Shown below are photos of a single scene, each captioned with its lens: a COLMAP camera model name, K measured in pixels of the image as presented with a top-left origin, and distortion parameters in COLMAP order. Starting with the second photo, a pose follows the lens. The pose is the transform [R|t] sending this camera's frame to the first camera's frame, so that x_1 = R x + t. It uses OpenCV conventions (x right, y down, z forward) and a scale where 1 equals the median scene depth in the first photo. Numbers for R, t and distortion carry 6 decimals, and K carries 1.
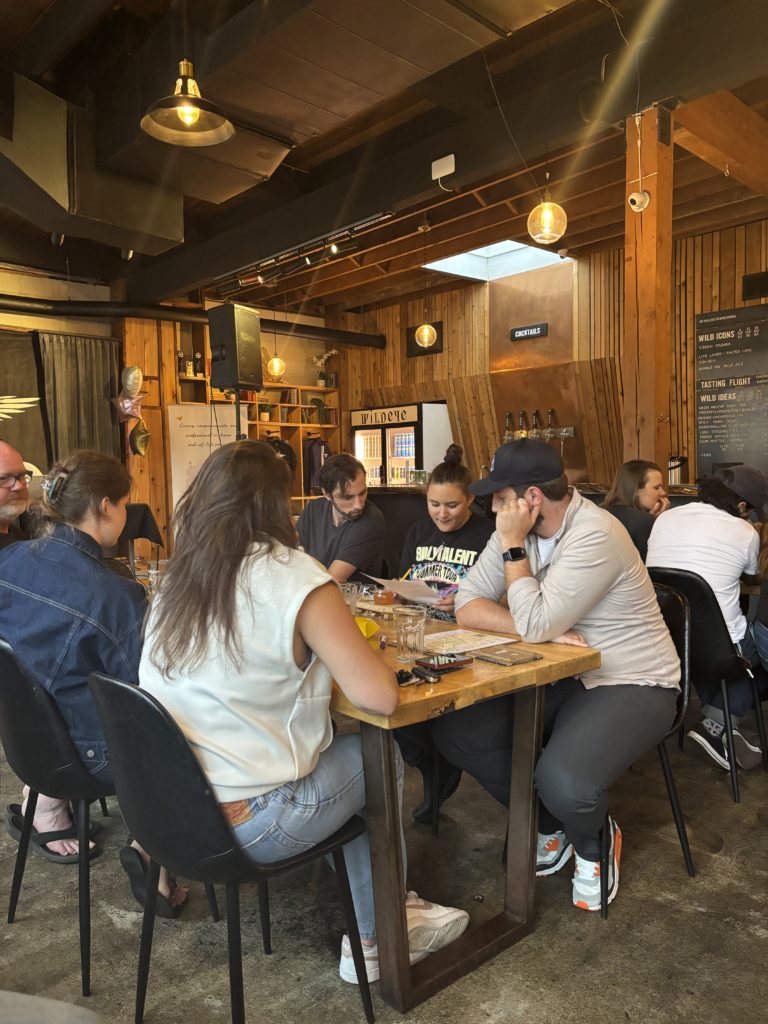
lens RADIAL K [[775.8, 0, 374.0], [0, 775.8, 514.7], [0, 0, 1]] dist [0.017428, -0.040908]
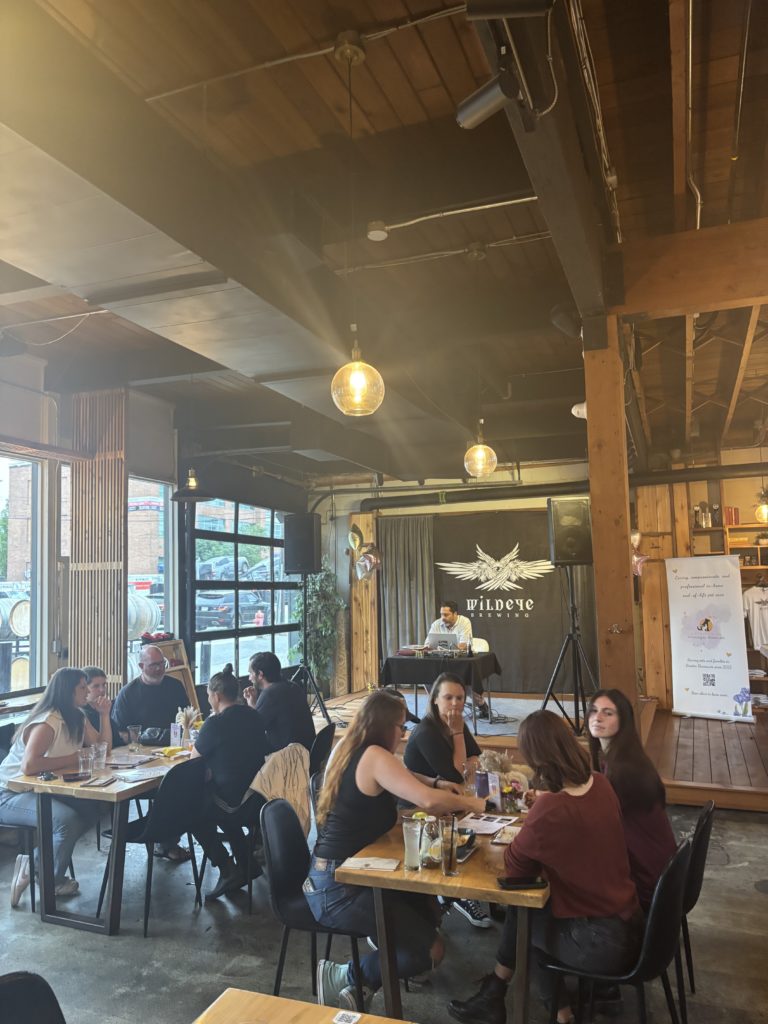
lens RADIAL K [[775.8, 0, 385.9], [0, 775.8, 512.3], [0, 0, 1]] dist [0.017428, -0.040908]
pose [[0.427159, -0.085593, -0.900116, 0.553735], [-0.032323, 0.993427, -0.109805, -0.073337], [0.903599, 0.075999, 0.421585, 0.177463]]
